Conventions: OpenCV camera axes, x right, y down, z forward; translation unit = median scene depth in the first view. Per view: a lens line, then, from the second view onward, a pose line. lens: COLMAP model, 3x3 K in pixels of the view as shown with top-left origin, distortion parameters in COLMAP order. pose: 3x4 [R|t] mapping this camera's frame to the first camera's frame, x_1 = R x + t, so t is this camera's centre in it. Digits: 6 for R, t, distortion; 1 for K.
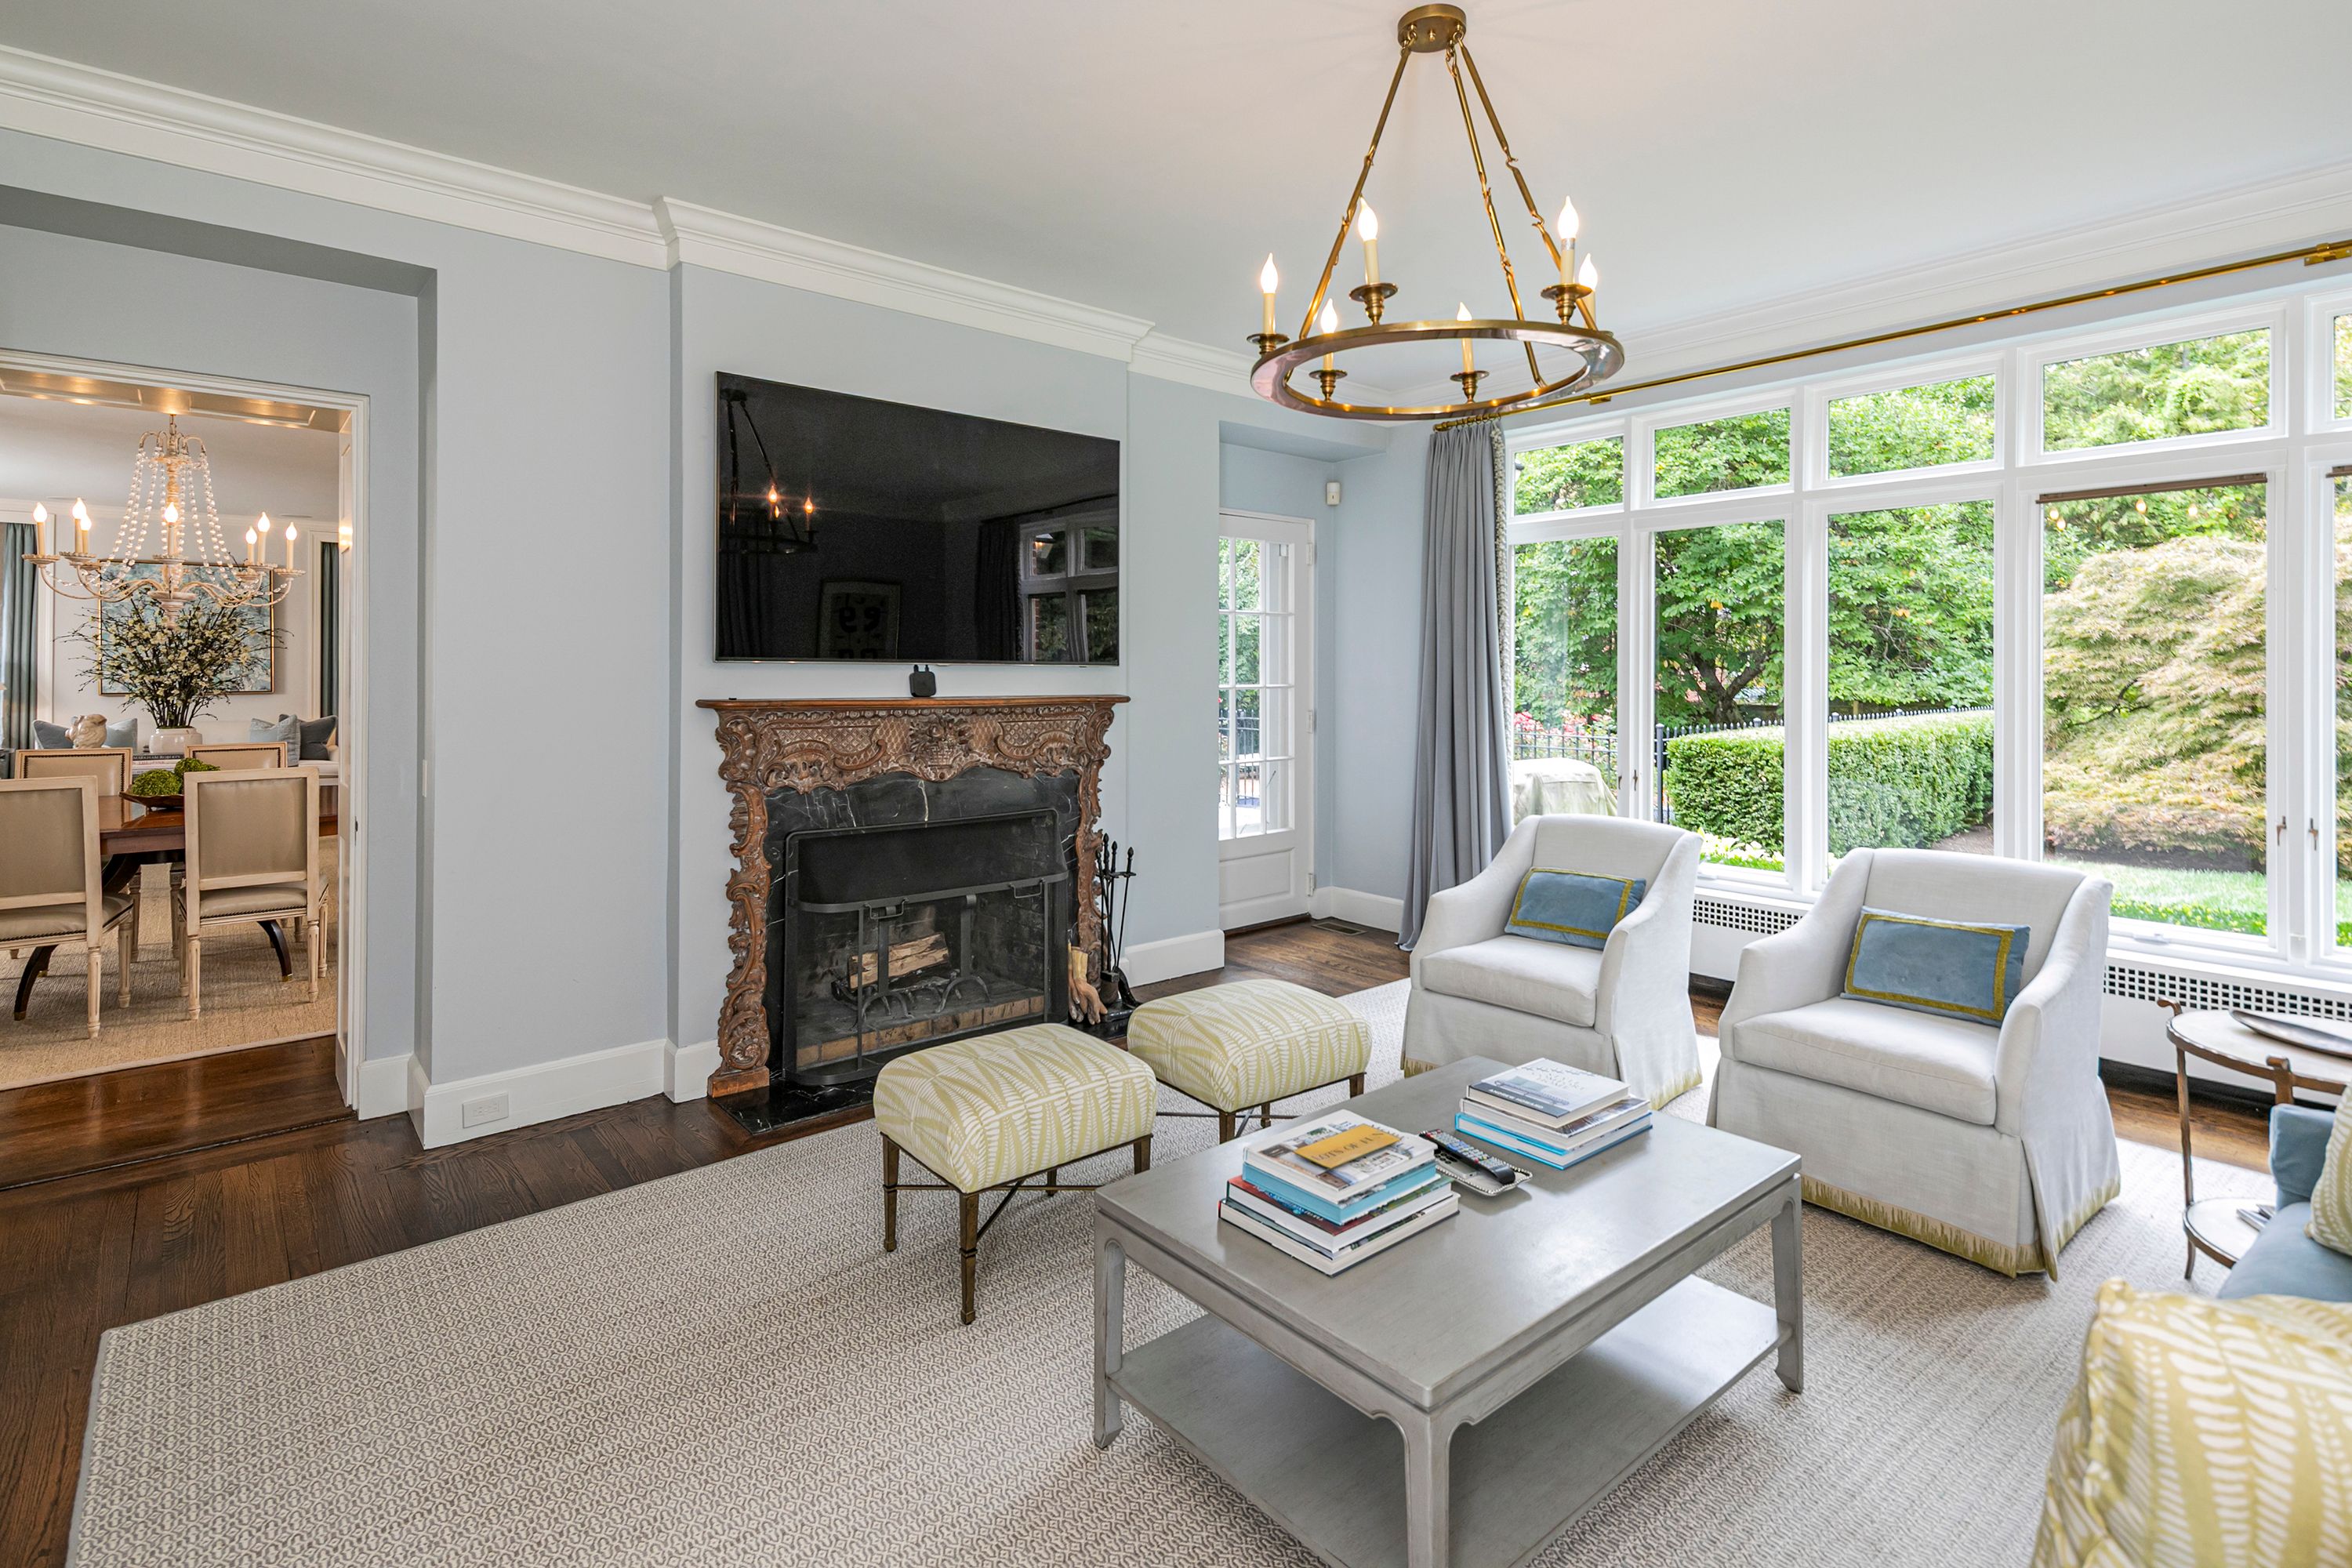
lens RADIAL K [[1155.0, 0, 1203.3], [0, 1155.0, 650.9], [0, 0, 1]] dist [0.016087, -0.009380]
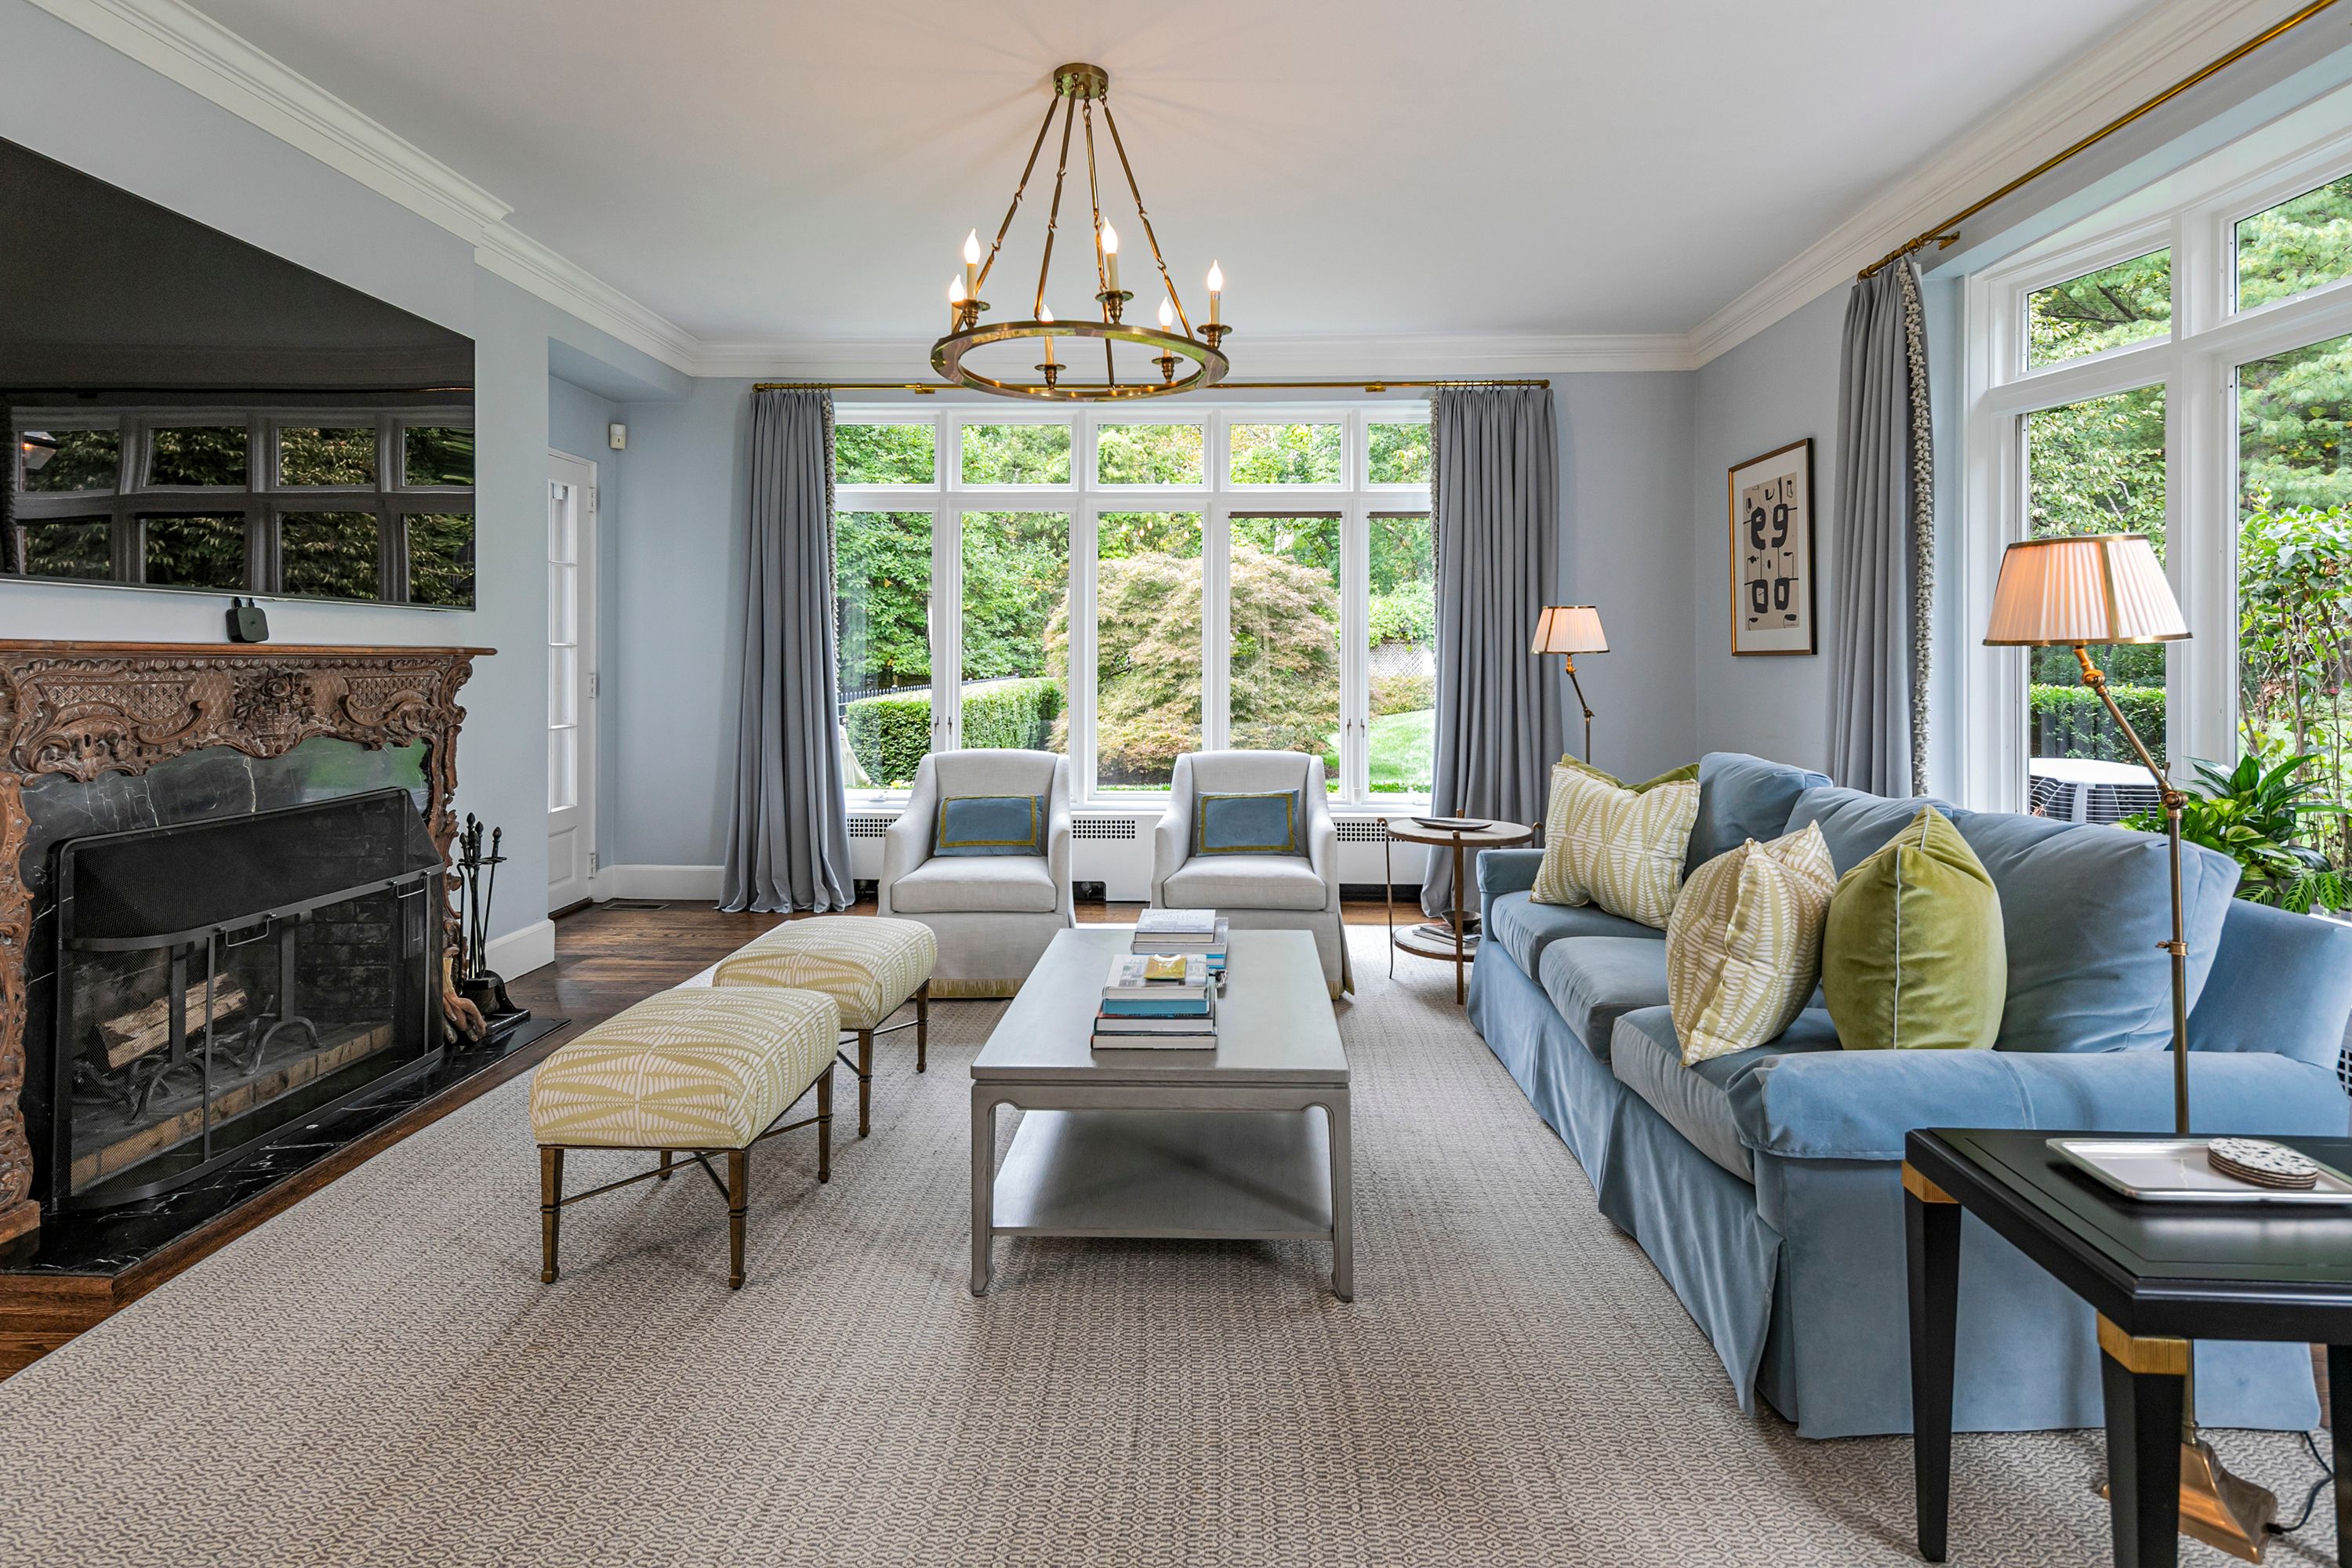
lens RADIAL K [[1155.0, 0, 1203.3], [0, 1155.0, 650.9], [0, 0, 1]] dist [0.016087, -0.009380]
pose [[0.651228, 0.004281, 0.758870, -0.370819], [-0.011635, 0.999923, 0.004344, 0.032075], [-0.758793, -0.011658, 0.651228, 0.062807]]
